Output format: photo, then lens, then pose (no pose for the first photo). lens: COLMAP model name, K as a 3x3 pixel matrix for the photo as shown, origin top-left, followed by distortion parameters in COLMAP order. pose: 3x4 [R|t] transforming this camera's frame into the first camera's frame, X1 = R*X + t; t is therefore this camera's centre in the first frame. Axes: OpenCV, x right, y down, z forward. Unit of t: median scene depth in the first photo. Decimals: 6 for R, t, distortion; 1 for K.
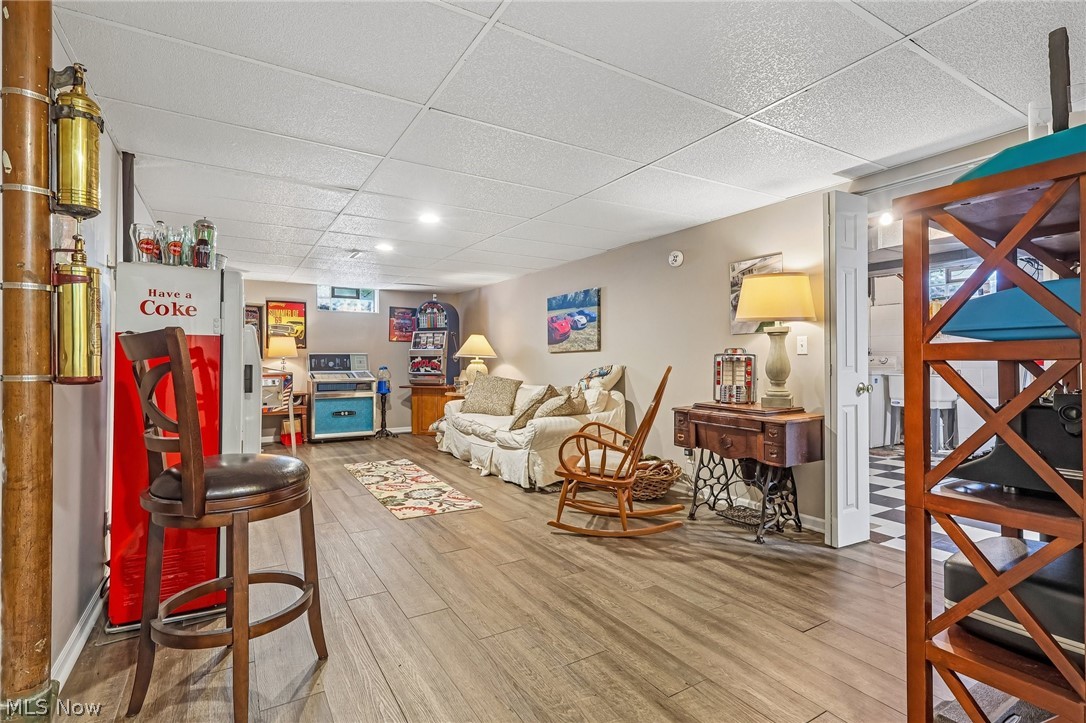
lens RADIAL K [[520.2, 0, 543.0], [0, 520.2, 361.5], [0, 0, 1]] dist [0.003466, 0.000203]
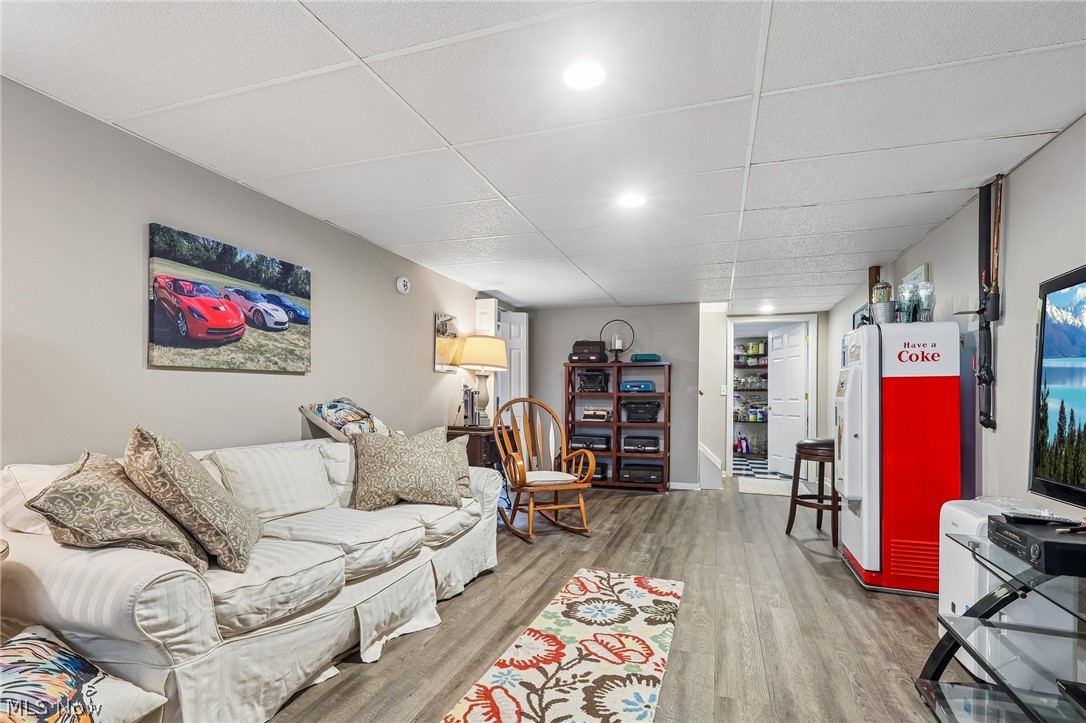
lens RADIAL K [[532.4, 0, 538.3], [0, 532.4, 395.4], [0, 0, 1]] dist [-0.001727, -0.000395]
pose [[-0.641410, -0.001157, 0.767198, -0.699685], [-0.006370, 0.999972, -0.003817, 0.005651], [-0.767172, -0.007335, -0.641400, 1.550560]]
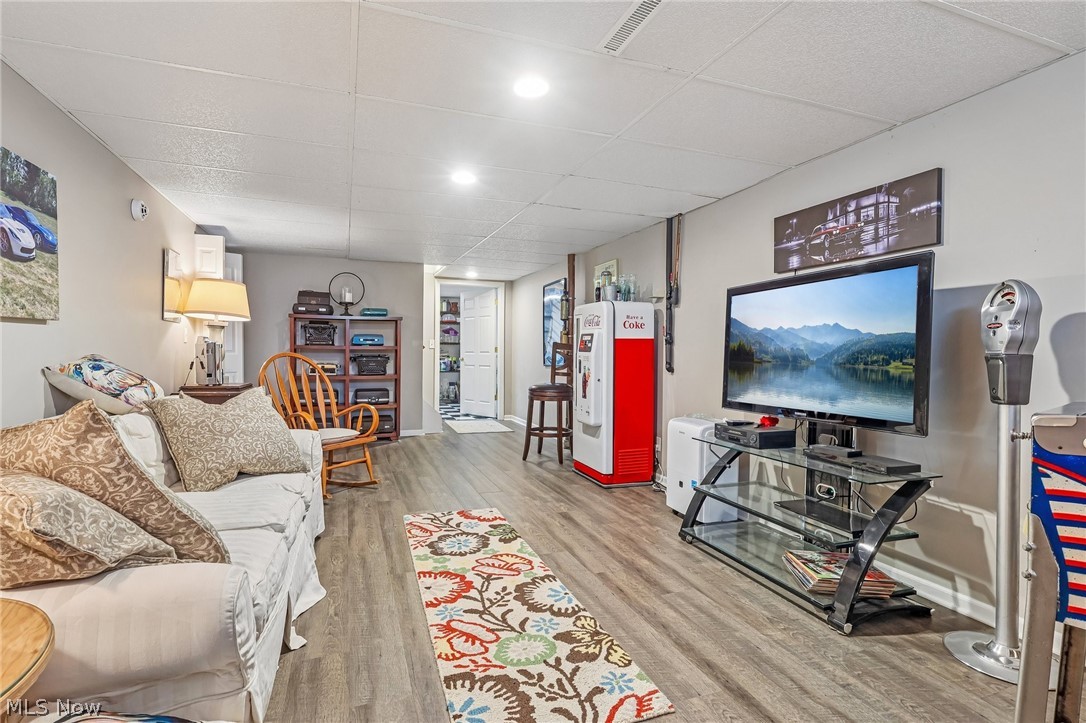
lens RADIAL K [[517.6, 0, 543.0], [0, 517.6, 361.5], [0, 0, 1]] dist [-0.017468, 0.000096]
pose [[-0.983008, -0.011462, 0.183206, -0.486361], [-0.007659, 0.999741, 0.021451, -0.001163], [-0.183404, 0.019683, -0.982841, 1.750067]]
